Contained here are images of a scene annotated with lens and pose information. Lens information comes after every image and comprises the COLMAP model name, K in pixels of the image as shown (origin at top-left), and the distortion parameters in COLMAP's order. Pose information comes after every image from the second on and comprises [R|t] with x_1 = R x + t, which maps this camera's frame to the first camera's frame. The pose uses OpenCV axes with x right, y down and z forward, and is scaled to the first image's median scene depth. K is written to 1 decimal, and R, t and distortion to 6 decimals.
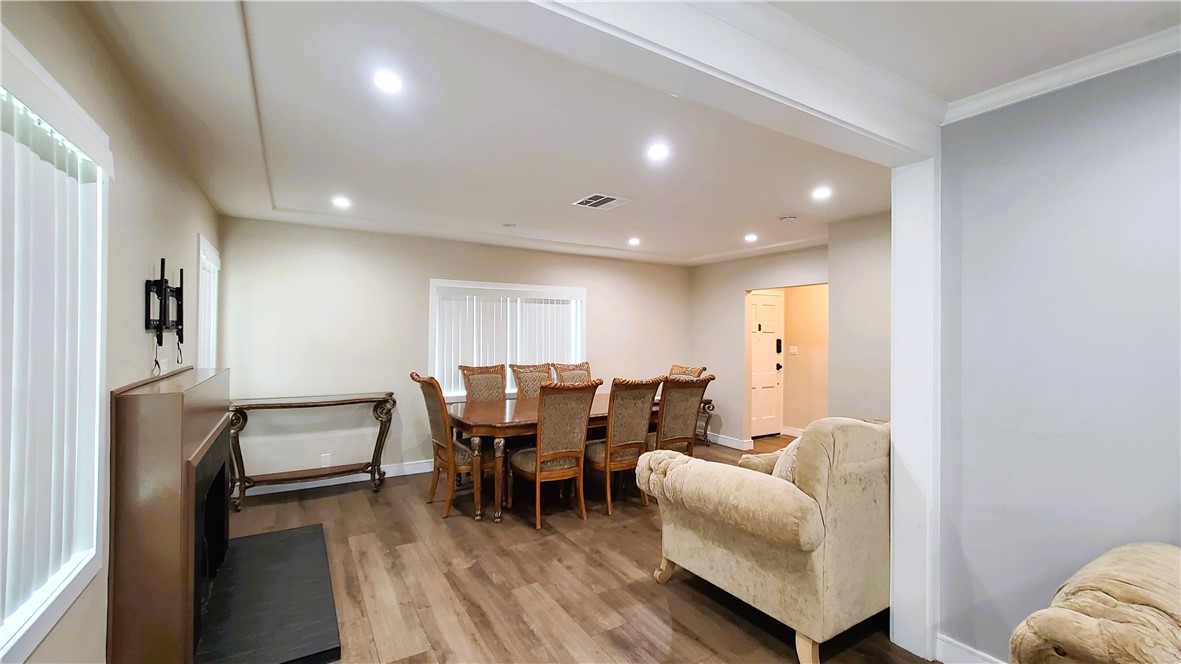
lens RADIAL K [[475.0, 0, 573.8], [0, 475.0, 328.7], [0, 0, 1]] dist [0.001979, 0.000470]
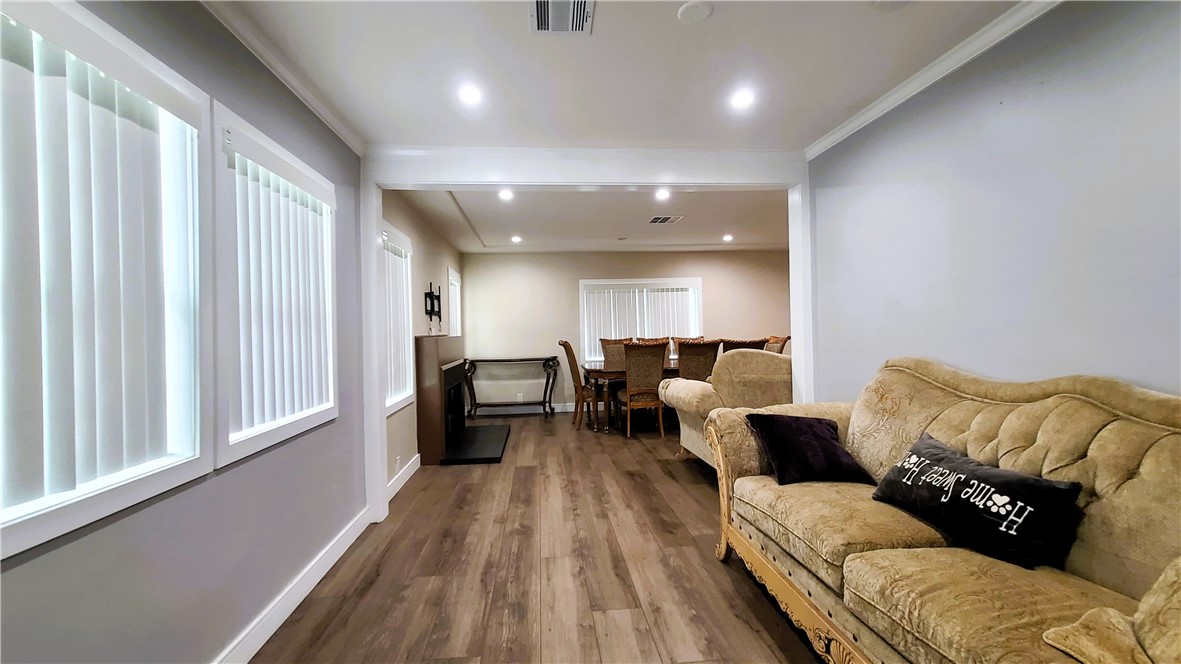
lens RADIAL K [[475.0, 0, 582.6], [0, 475.0, 325.5], [0, 0, 1]] dist [0.001979, 0.000470]
pose [[0.903996, -0.034600, -0.426138, 0.459282], [0.037538, 0.999294, -0.001505, 0.053683], [0.425889, -0.014636, 0.904657, -0.455426]]
